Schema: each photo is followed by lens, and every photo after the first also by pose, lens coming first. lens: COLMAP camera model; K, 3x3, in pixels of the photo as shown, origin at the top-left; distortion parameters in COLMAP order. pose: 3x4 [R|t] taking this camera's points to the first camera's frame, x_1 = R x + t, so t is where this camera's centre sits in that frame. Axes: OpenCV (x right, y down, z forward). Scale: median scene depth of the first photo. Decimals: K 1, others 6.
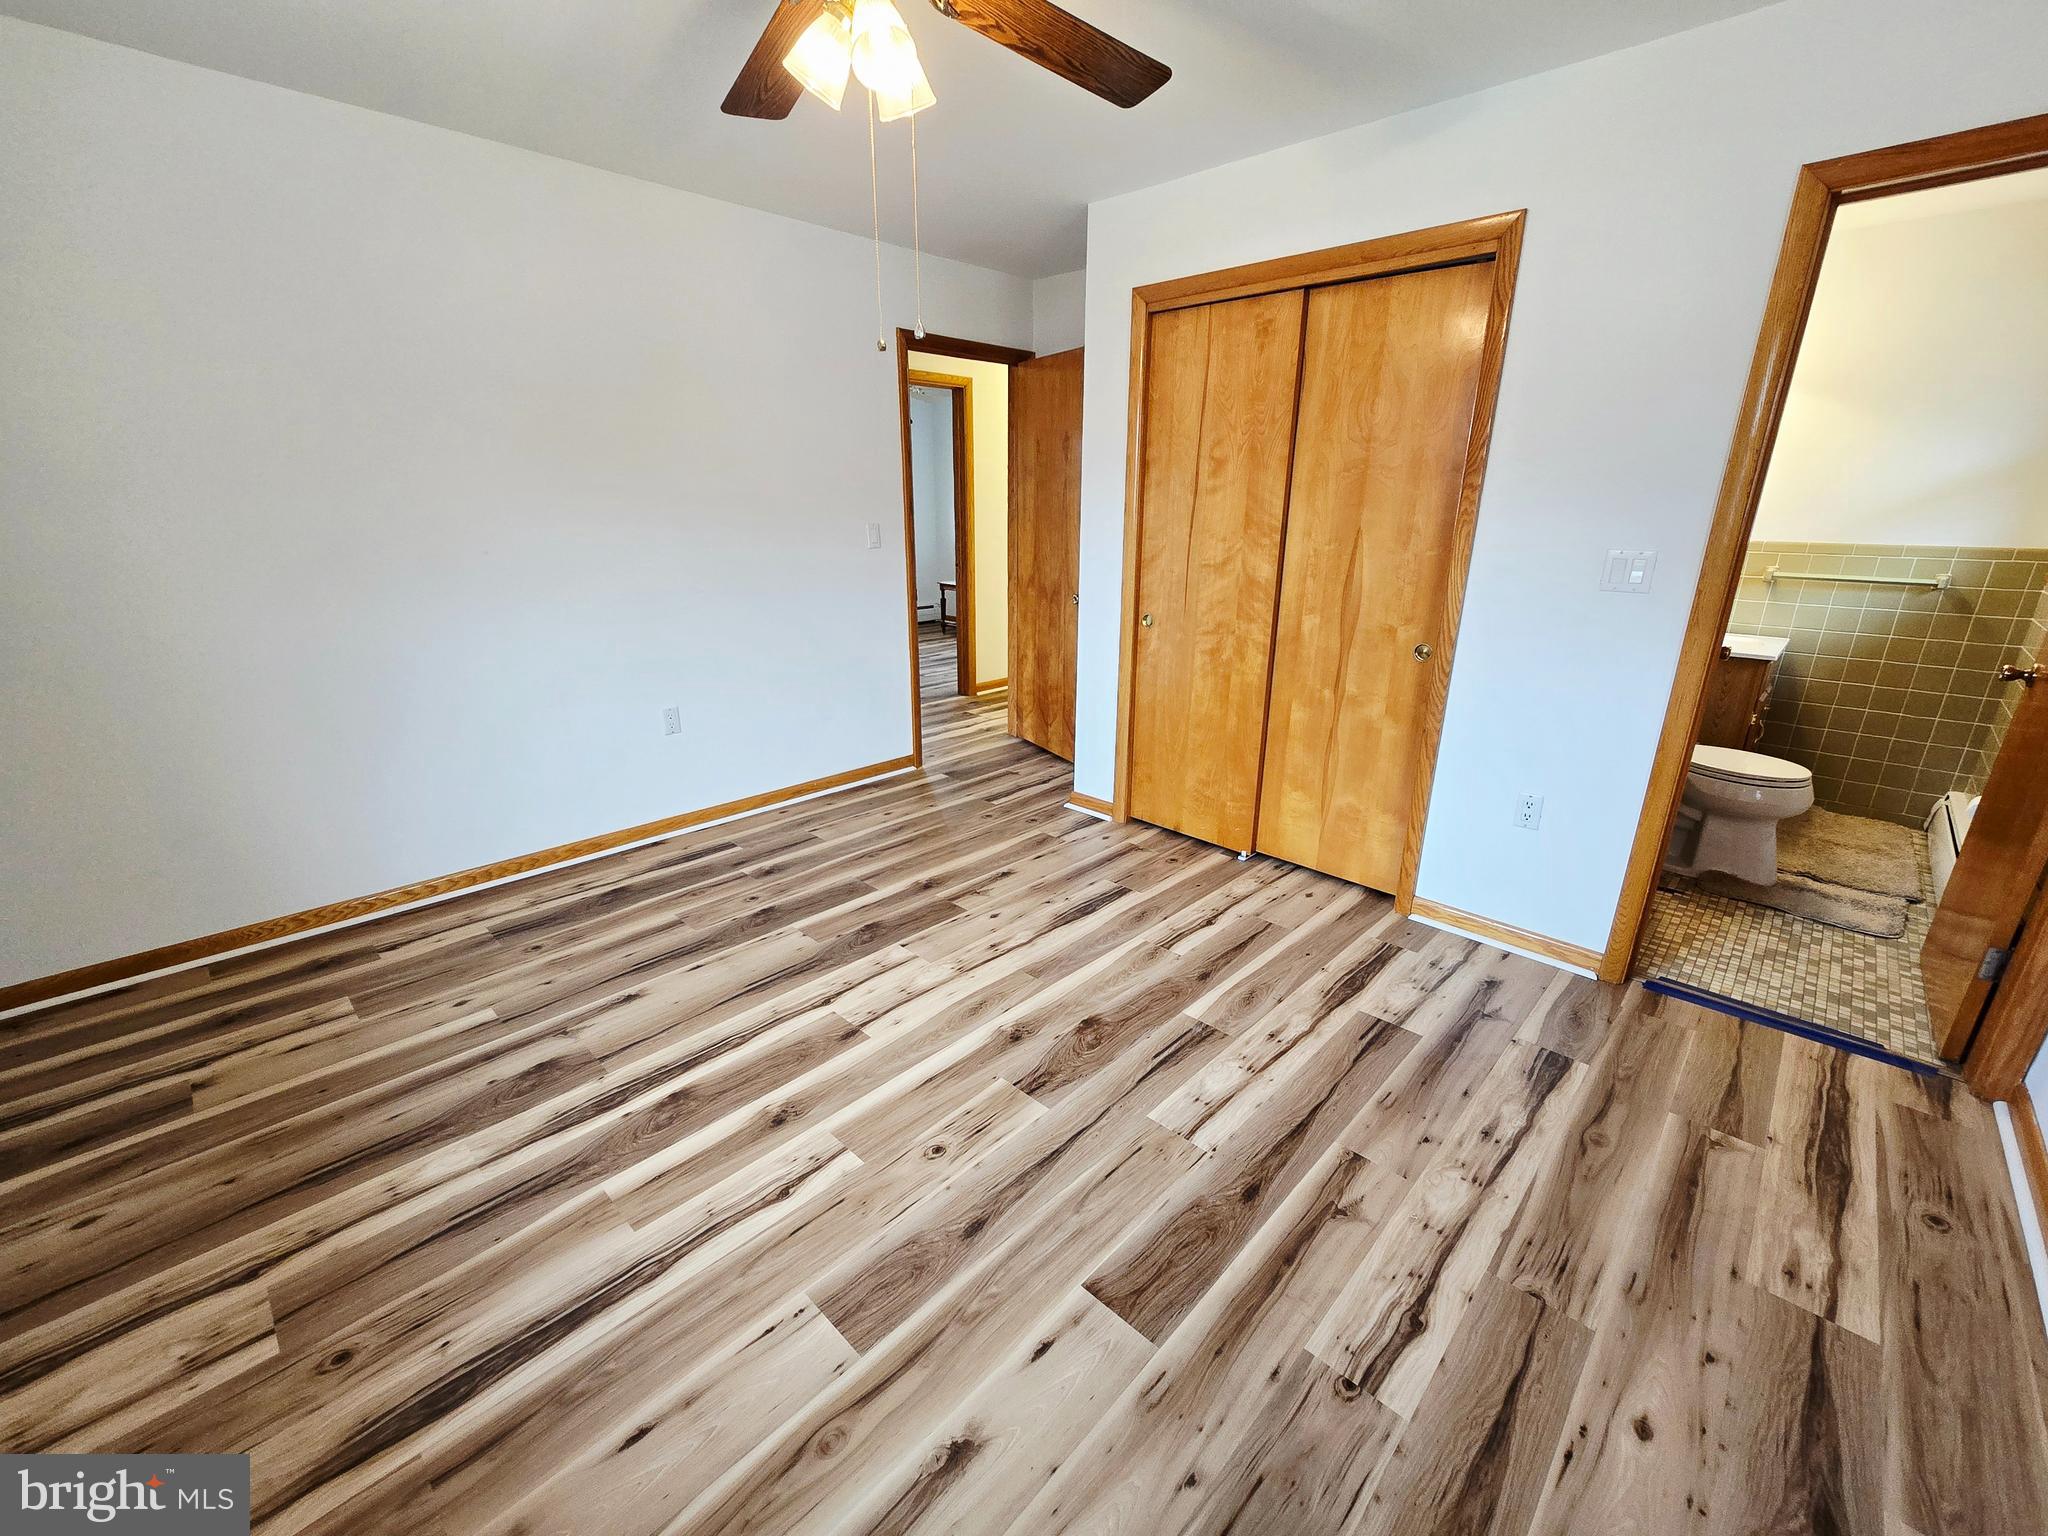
lens RADIAL K [[821.1, 0, 1024.0], [0, 821.1, 768.0], [0, 0, 1]] dist [-0.010997, 0.002888]
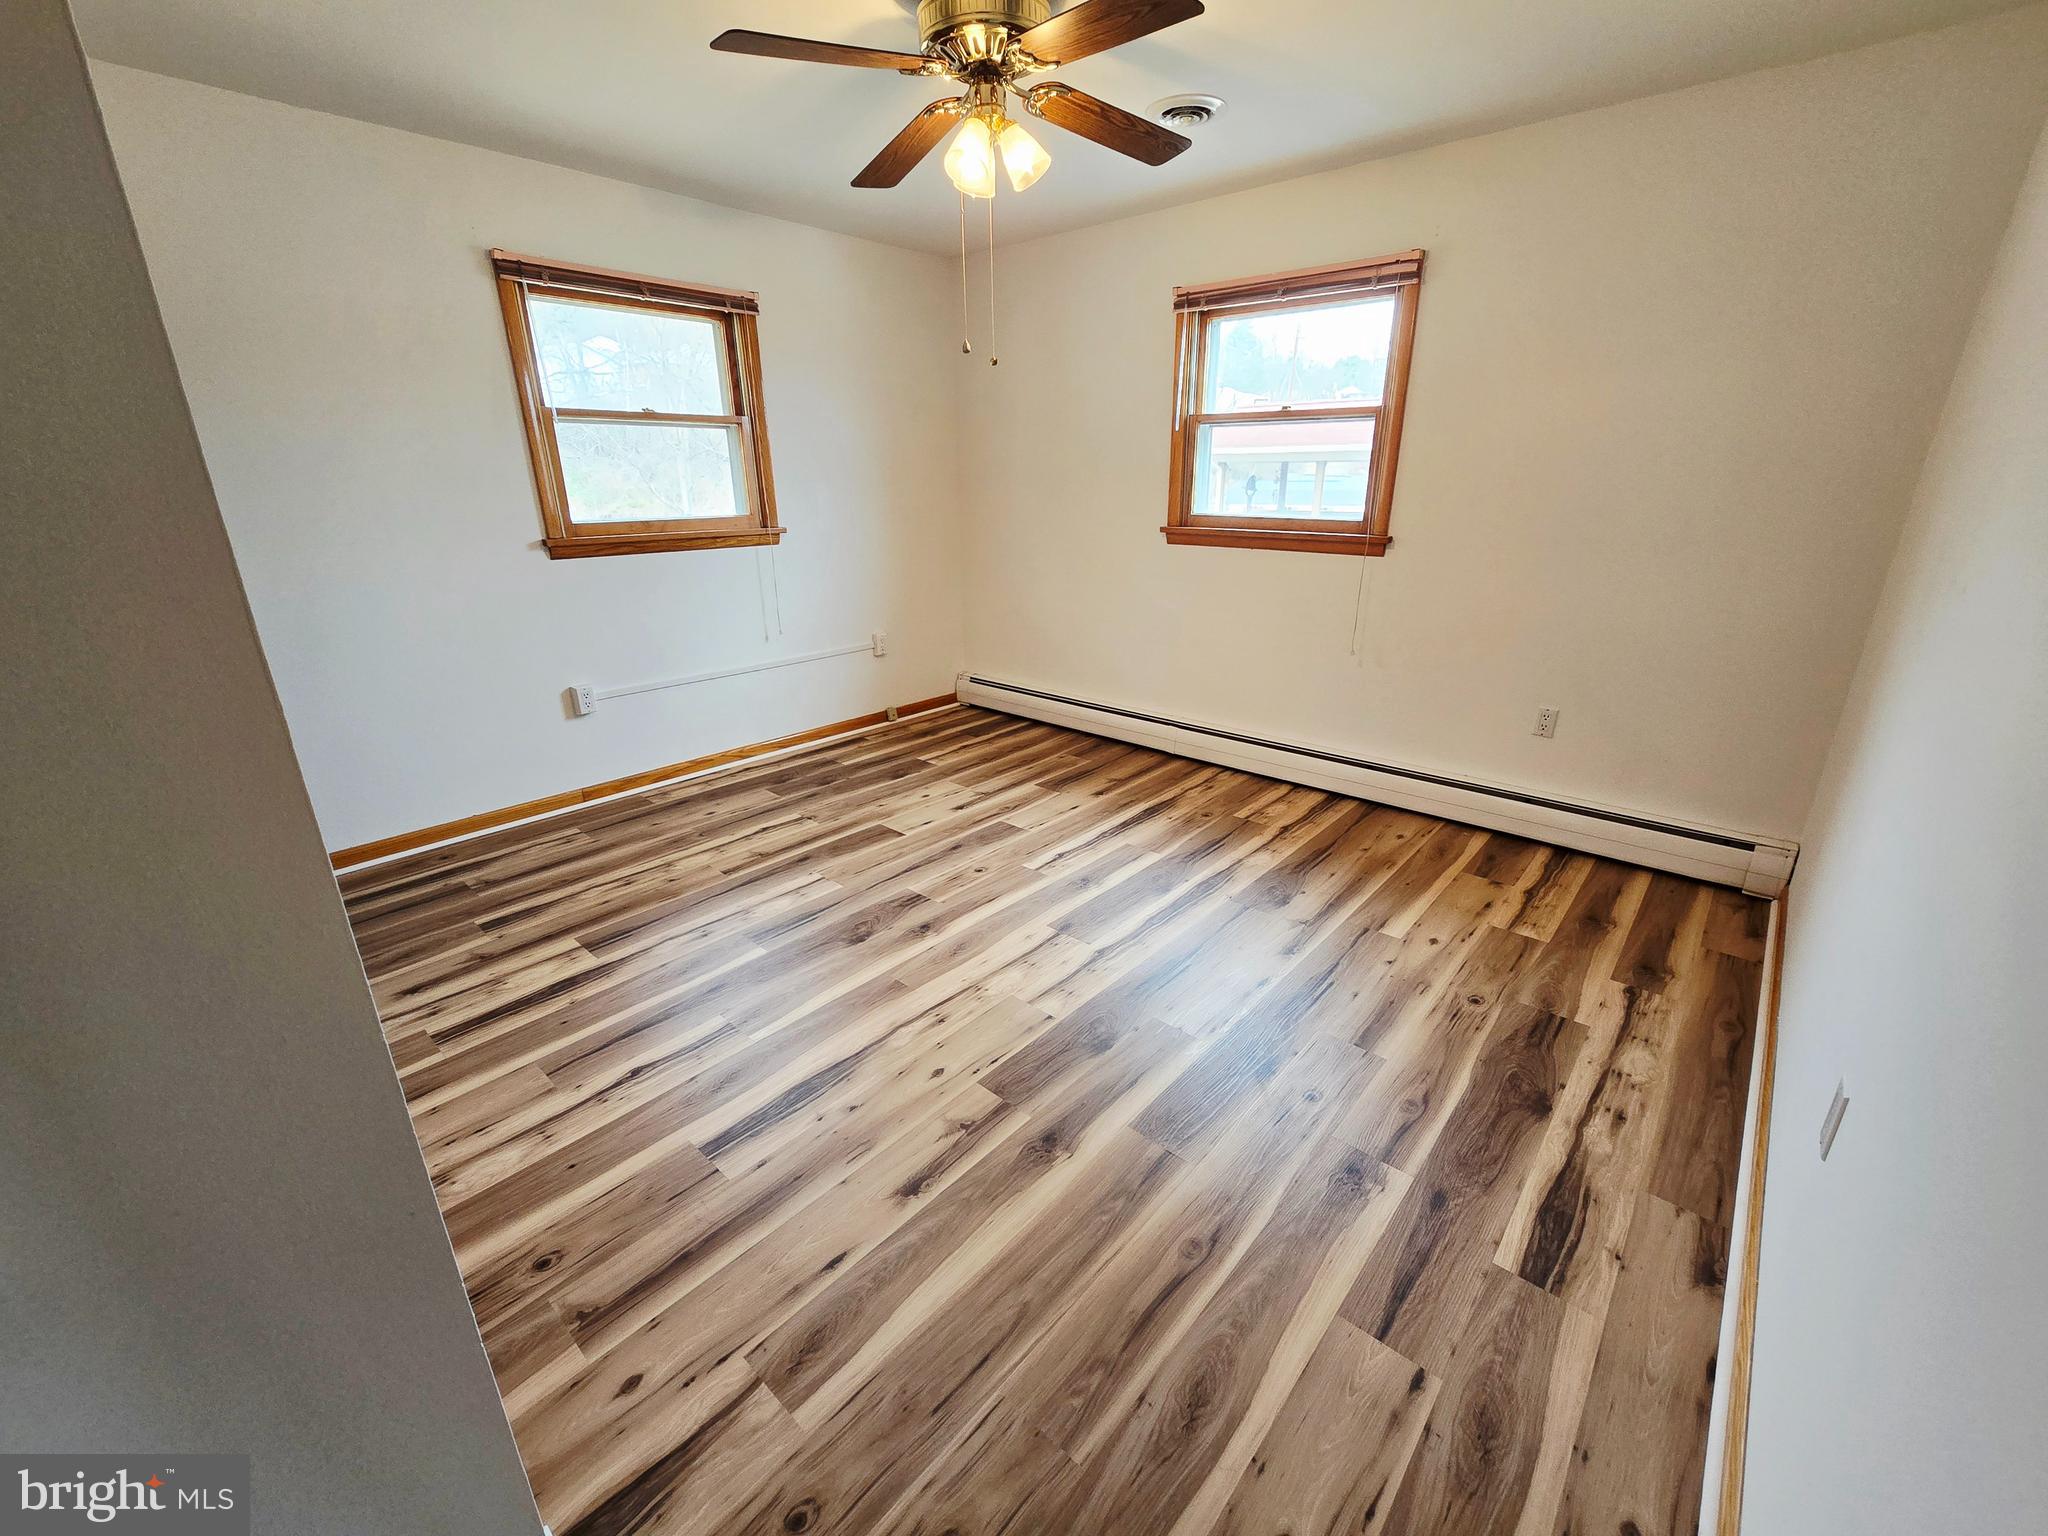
lens RADIAL K [[821.1, 0, 1024.0], [0, 821.1, 768.0], [0, 0, 1]] dist [-0.010997, 0.002888]
pose [[-0.999206, 0.011409, -0.038169, -0.107981], [-0.014513, 0.788013, 0.615488, -0.576367], [0.037100, 0.615553, -0.787222, 1.754801]]
